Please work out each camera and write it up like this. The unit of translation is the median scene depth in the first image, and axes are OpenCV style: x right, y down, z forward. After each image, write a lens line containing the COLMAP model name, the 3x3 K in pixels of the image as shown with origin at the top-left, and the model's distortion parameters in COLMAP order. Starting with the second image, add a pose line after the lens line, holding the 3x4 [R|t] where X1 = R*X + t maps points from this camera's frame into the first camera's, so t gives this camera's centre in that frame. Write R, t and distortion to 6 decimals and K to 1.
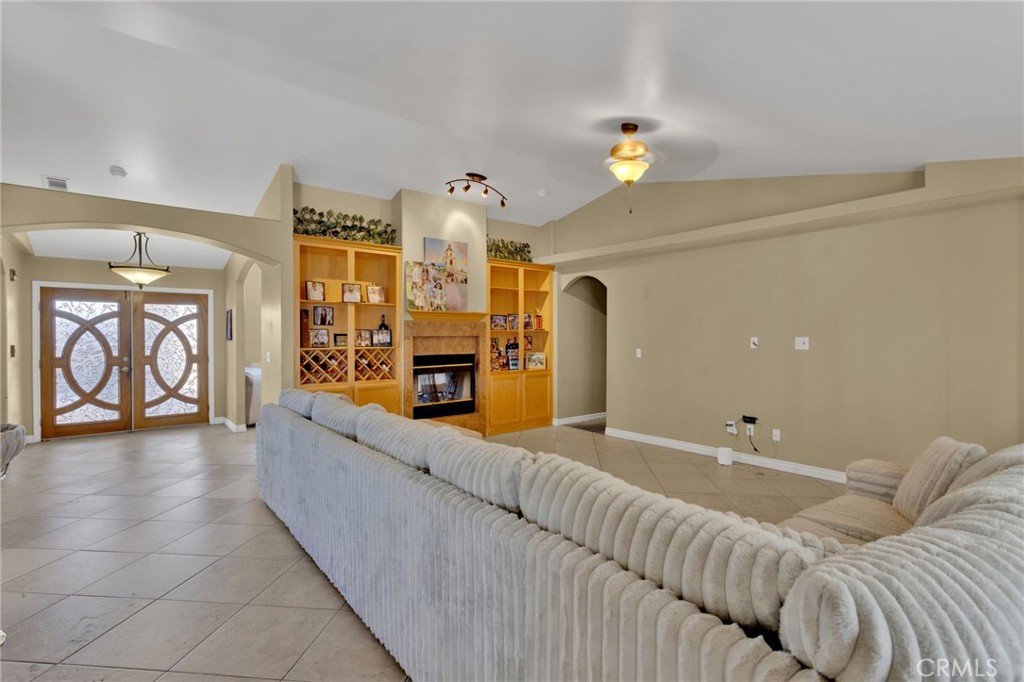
lens RADIAL K [[479.7, 0, 517.4], [0, 479.7, 340.0], [0, 0, 1]] dist [0.003433, 0.000829]
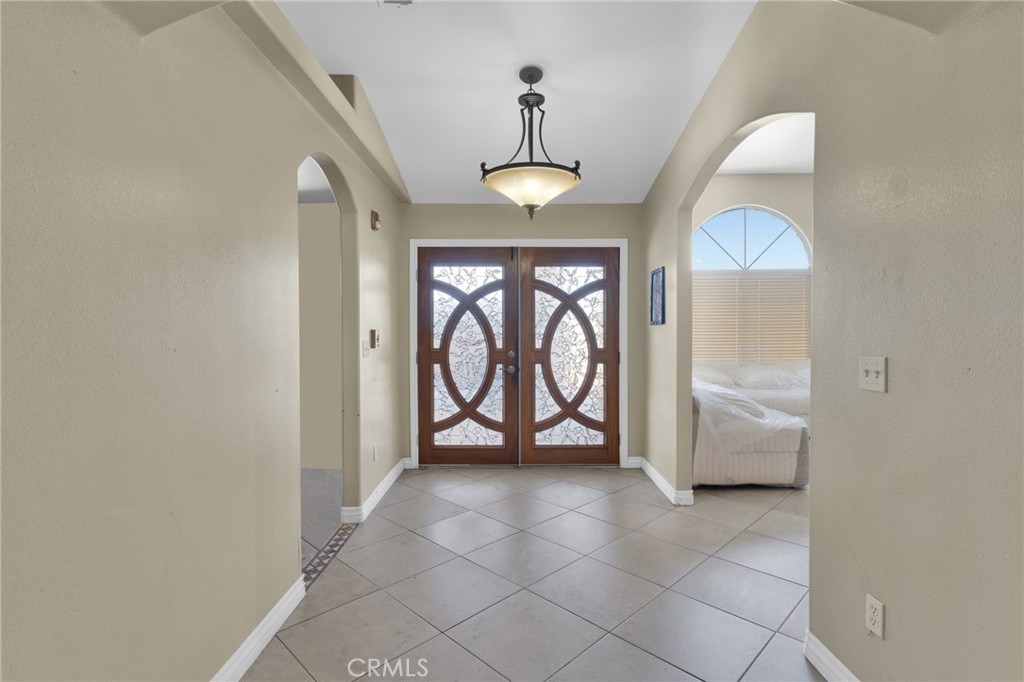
lens RADIAL K [[495.6, 0, 512.0], [0, 495.6, 341.0], [0, 0, 1]] dist [0.000906, 0.000216]
pose [[0.766801, 0.017873, -0.641636, -0.394011], [-0.004579, 0.999739, 0.022376, 0.008155], [0.641869, -0.014220, 0.766683, 0.498864]]
